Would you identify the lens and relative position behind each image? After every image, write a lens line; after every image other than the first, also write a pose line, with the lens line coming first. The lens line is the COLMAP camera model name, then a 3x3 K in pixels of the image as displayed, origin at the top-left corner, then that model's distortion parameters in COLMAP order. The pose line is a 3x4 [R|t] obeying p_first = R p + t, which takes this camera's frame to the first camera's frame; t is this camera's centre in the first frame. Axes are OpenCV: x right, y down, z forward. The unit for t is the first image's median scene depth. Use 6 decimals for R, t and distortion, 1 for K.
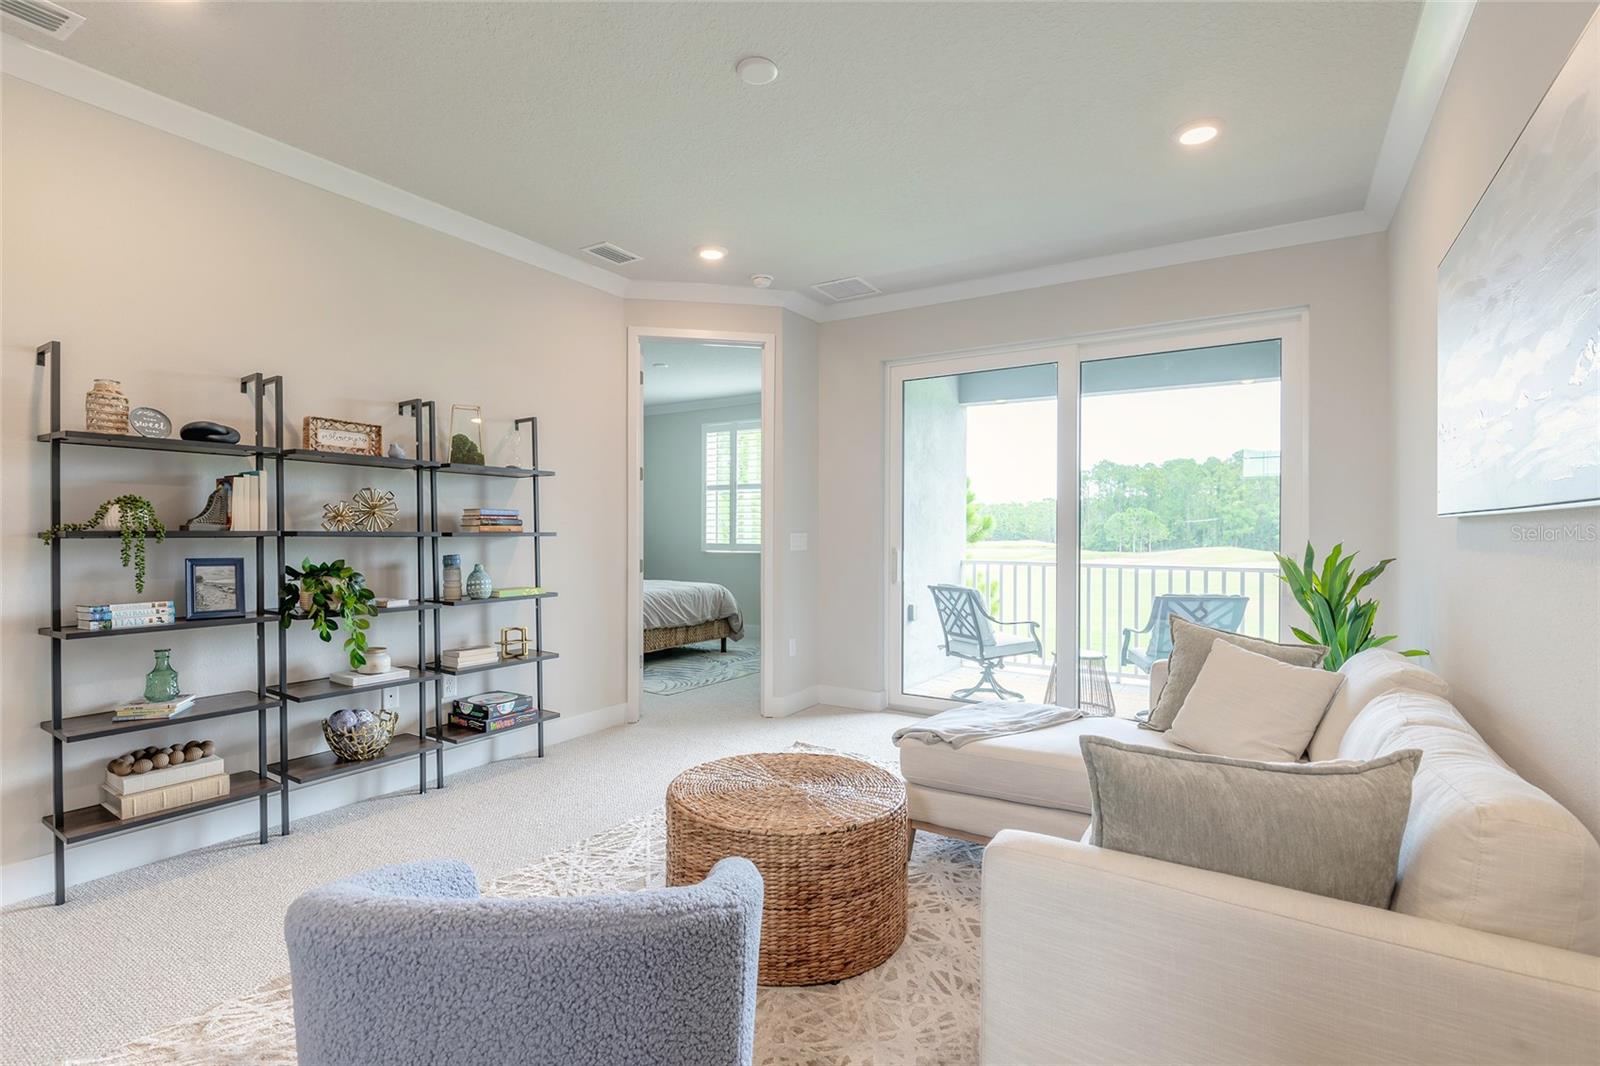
lens RADIAL K [[747.4, 0, 797.5], [0, 747.4, 533.5], [0, 0, 1]] dist [0.003572, 0.000283]
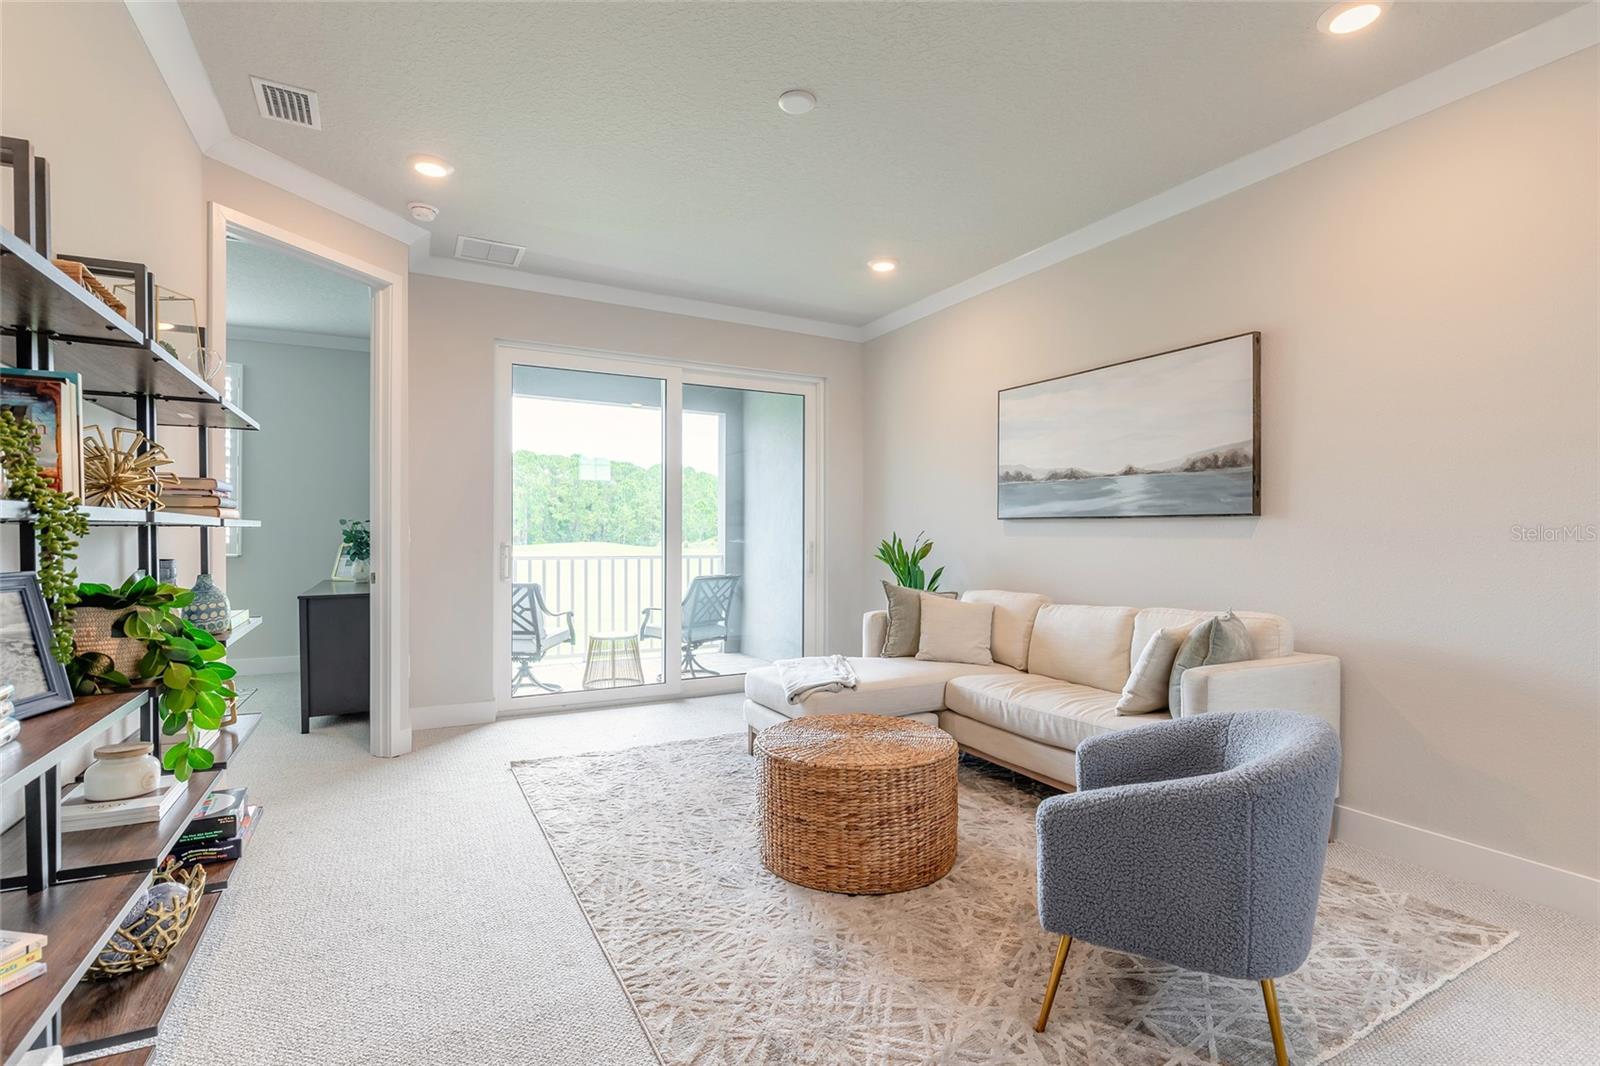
lens RADIAL K [[747.4, 0, 795.0], [0, 747.4, 534.5], [0, 0, 1]] dist [0.003572, 0.000283]
pose [[0.491893, -0.002160, 0.870653, -0.473610], [-0.002614, 0.999989, 0.003958, 0.004222], [-0.870651, -0.004223, 0.491882, 0.216685]]
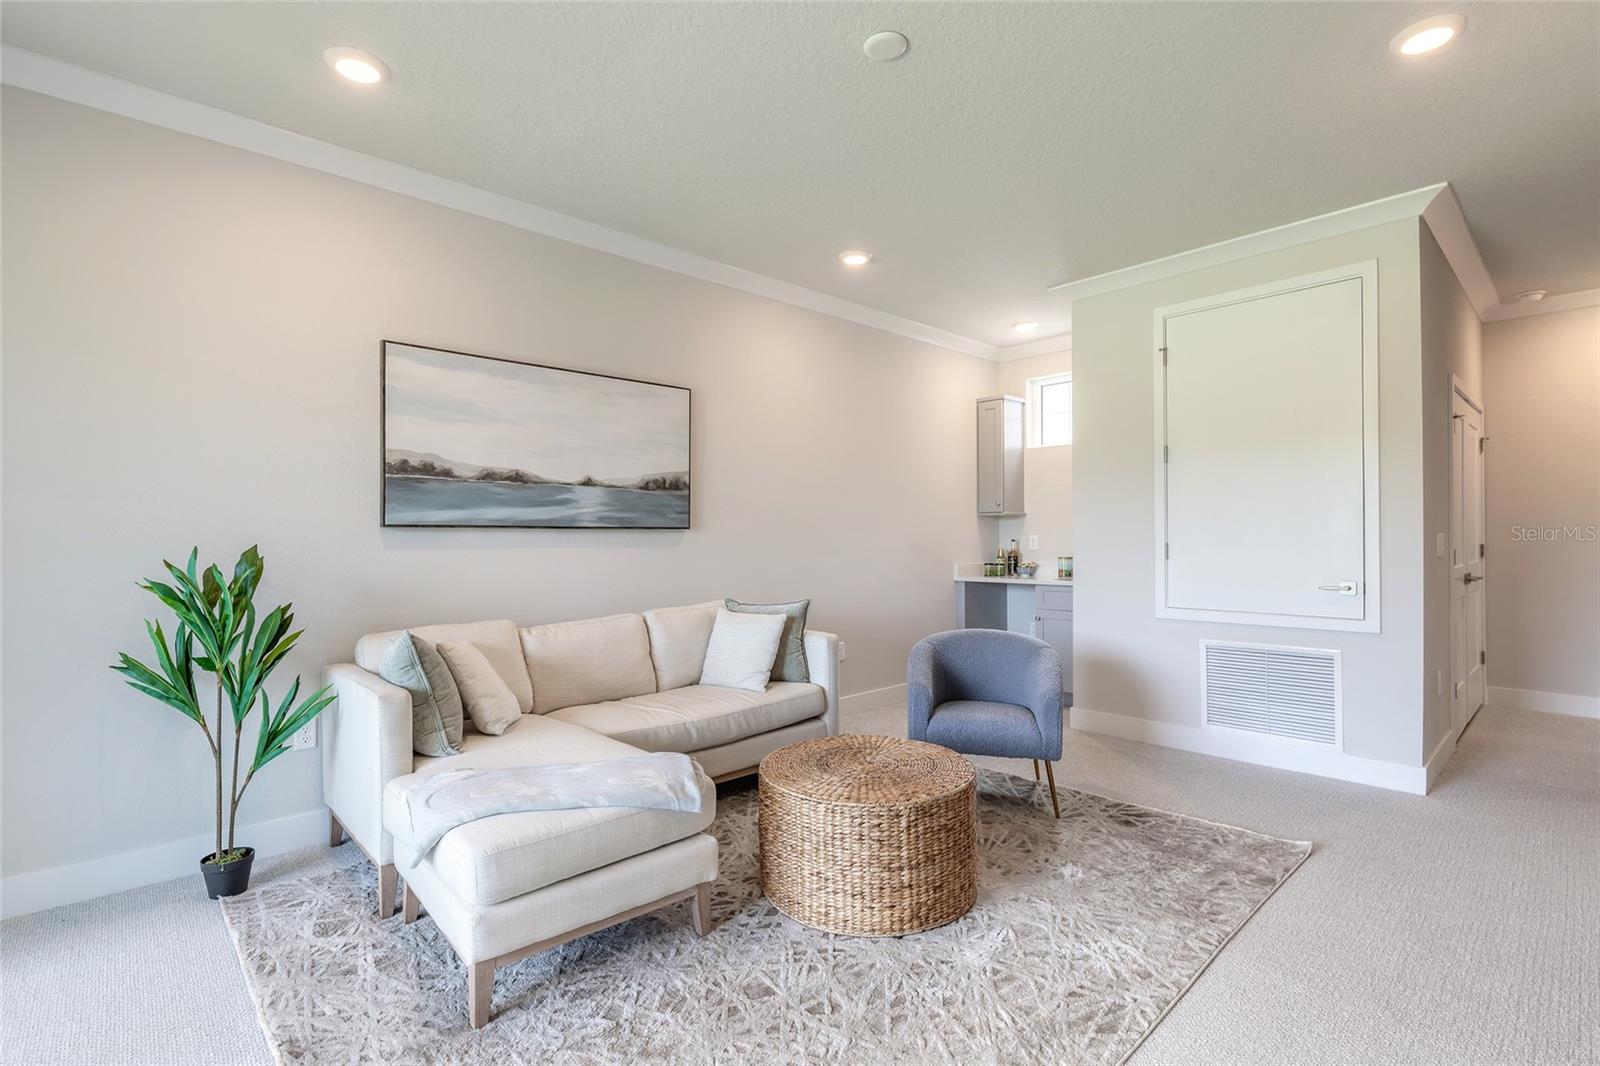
lens RADIAL K [[747.4, 0, 796.9], [0, 747.4, 540.6], [0, 0, 1]] dist [0.003572, 0.000283]
pose [[-0.967943, 0.008577, 0.251025, -0.083937], [0.008454, 0.999963, -0.001568, 0.004619], [-0.251029, 0.000604, -0.967979, 0.907836]]
